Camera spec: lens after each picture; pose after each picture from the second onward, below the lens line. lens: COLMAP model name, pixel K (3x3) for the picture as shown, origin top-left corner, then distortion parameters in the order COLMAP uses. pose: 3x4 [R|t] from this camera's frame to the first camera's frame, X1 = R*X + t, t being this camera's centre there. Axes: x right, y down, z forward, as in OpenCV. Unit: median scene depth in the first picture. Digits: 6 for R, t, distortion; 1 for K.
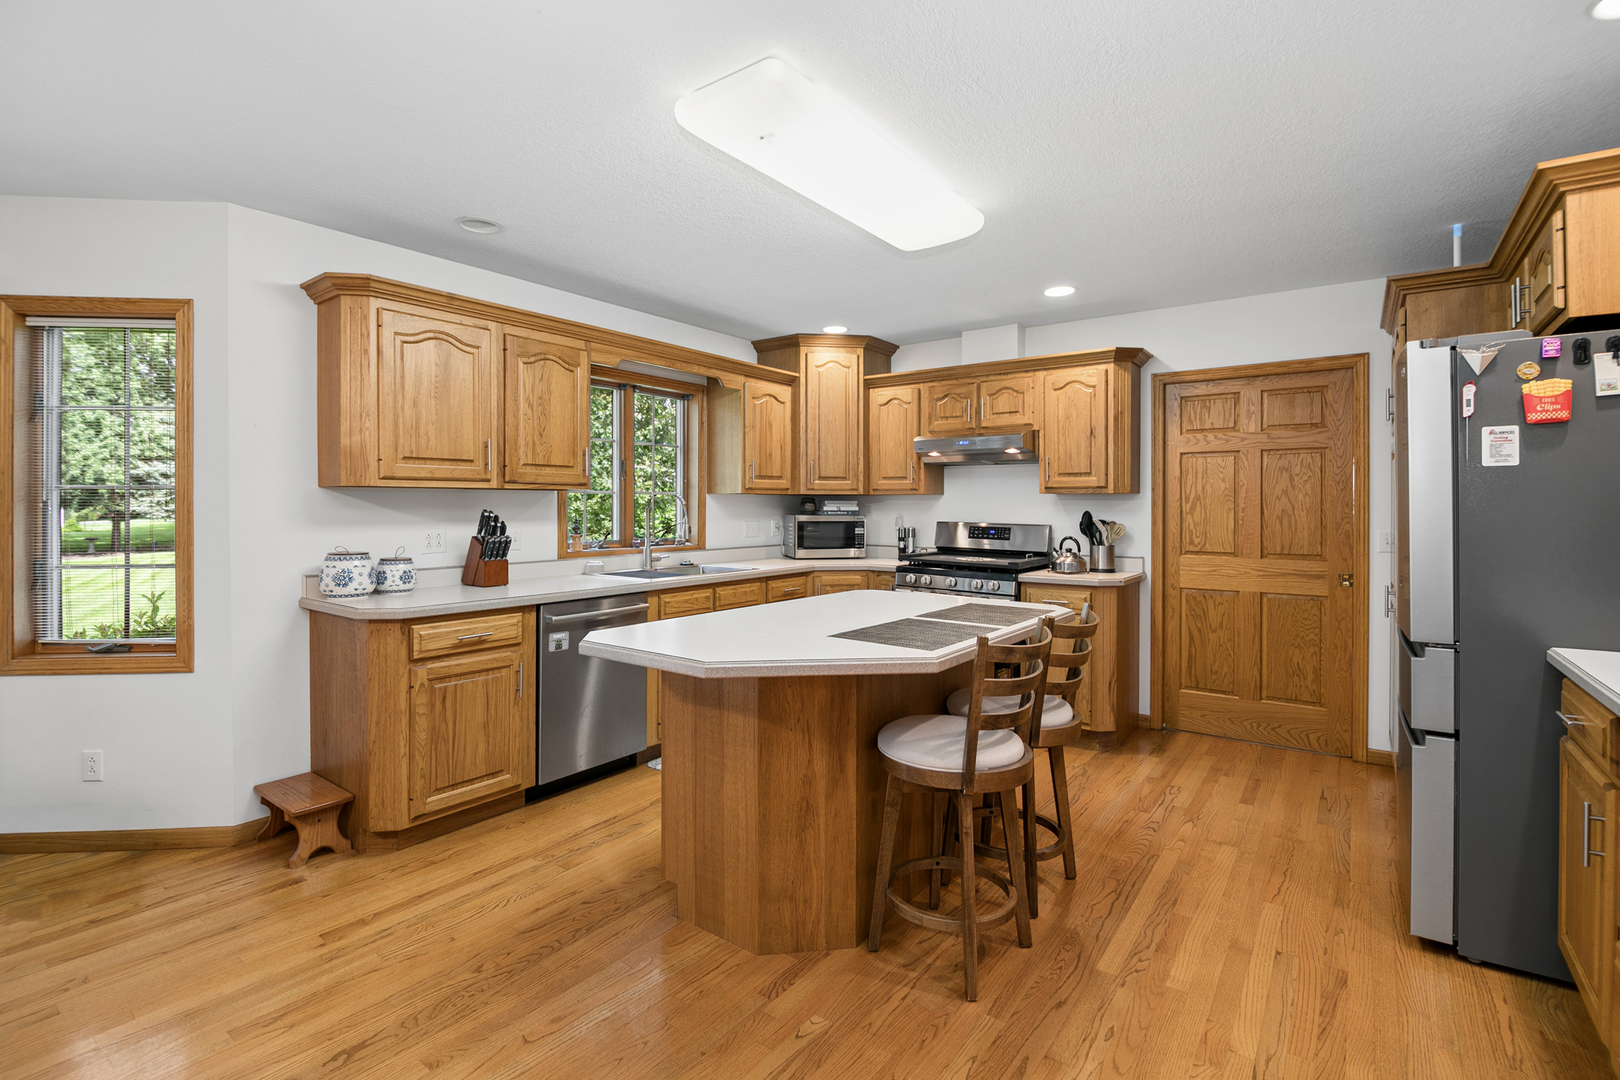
lens RADIAL K [[736.3, 0, 816.3], [0, 736.3, 503.5], [0, 0, 1]] dist [-0.003852, -0.001768]
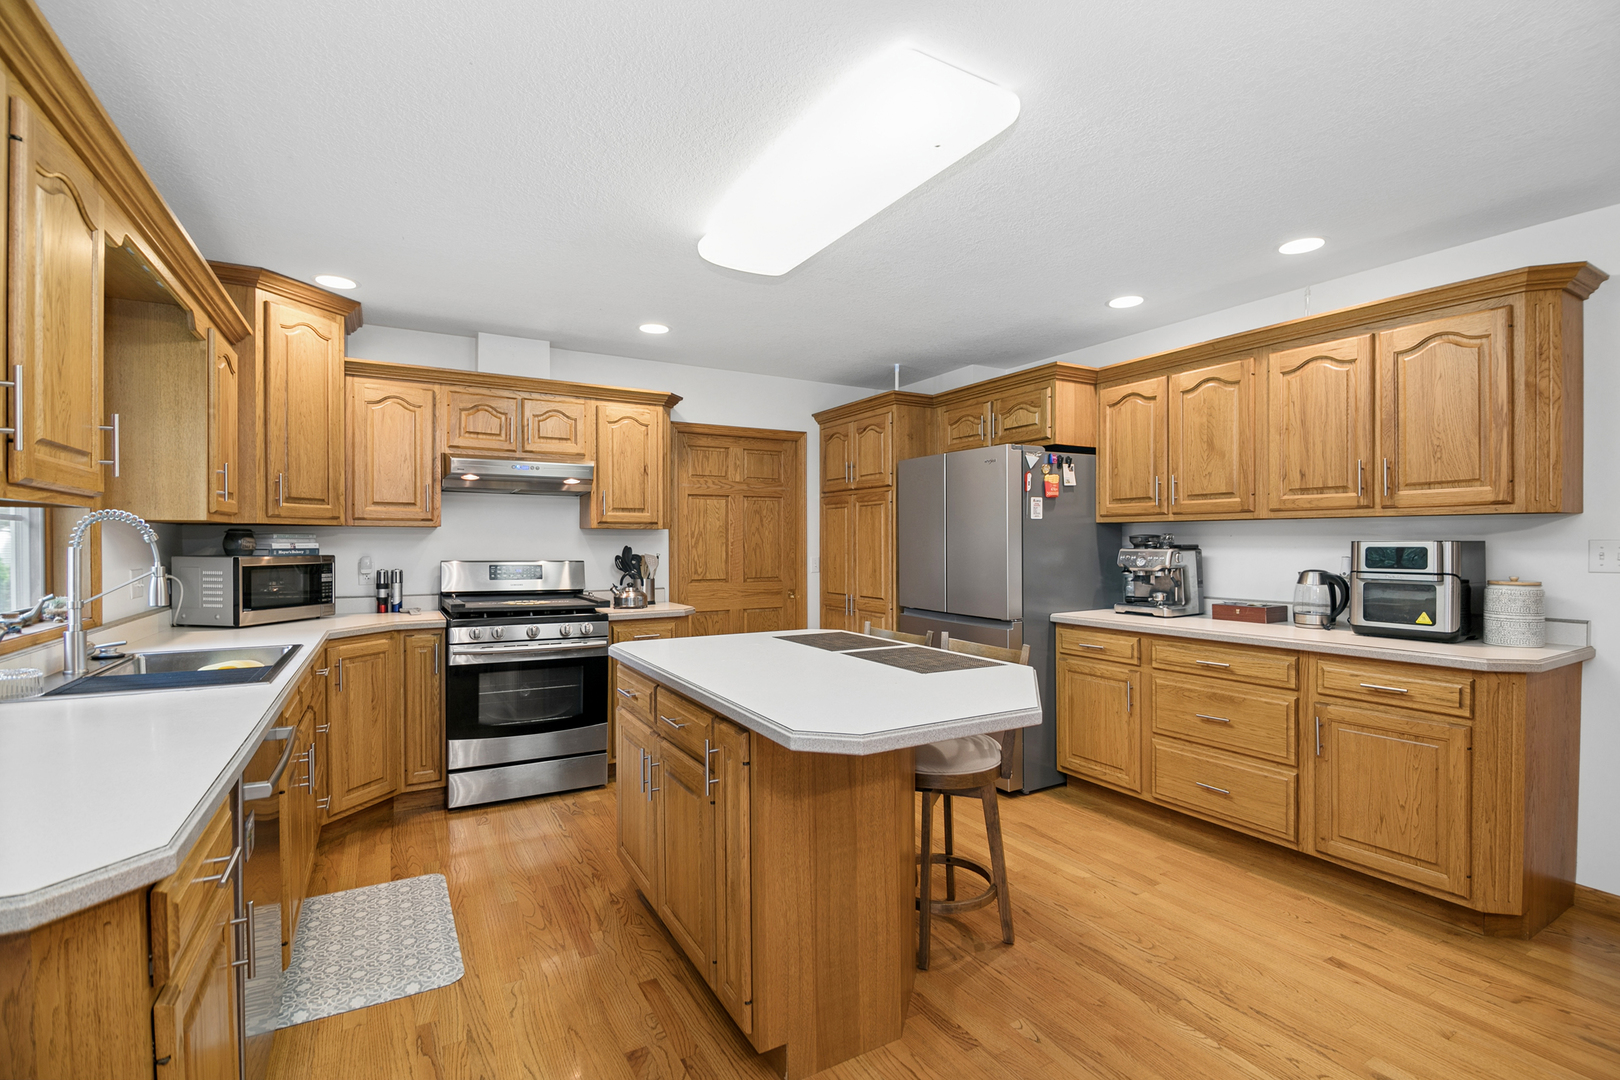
lens RADIAL K [[736.3, 0, 808.6], [0, 736.3, 545.5], [0, 0, 1]] dist [-0.003852, -0.001768]
pose [[0.406268, -0.008962, 0.913710, -0.485746], [-0.001891, 0.999942, 0.010649, -0.001604], [-0.913752, -0.006054, 0.406227, 0.378075]]
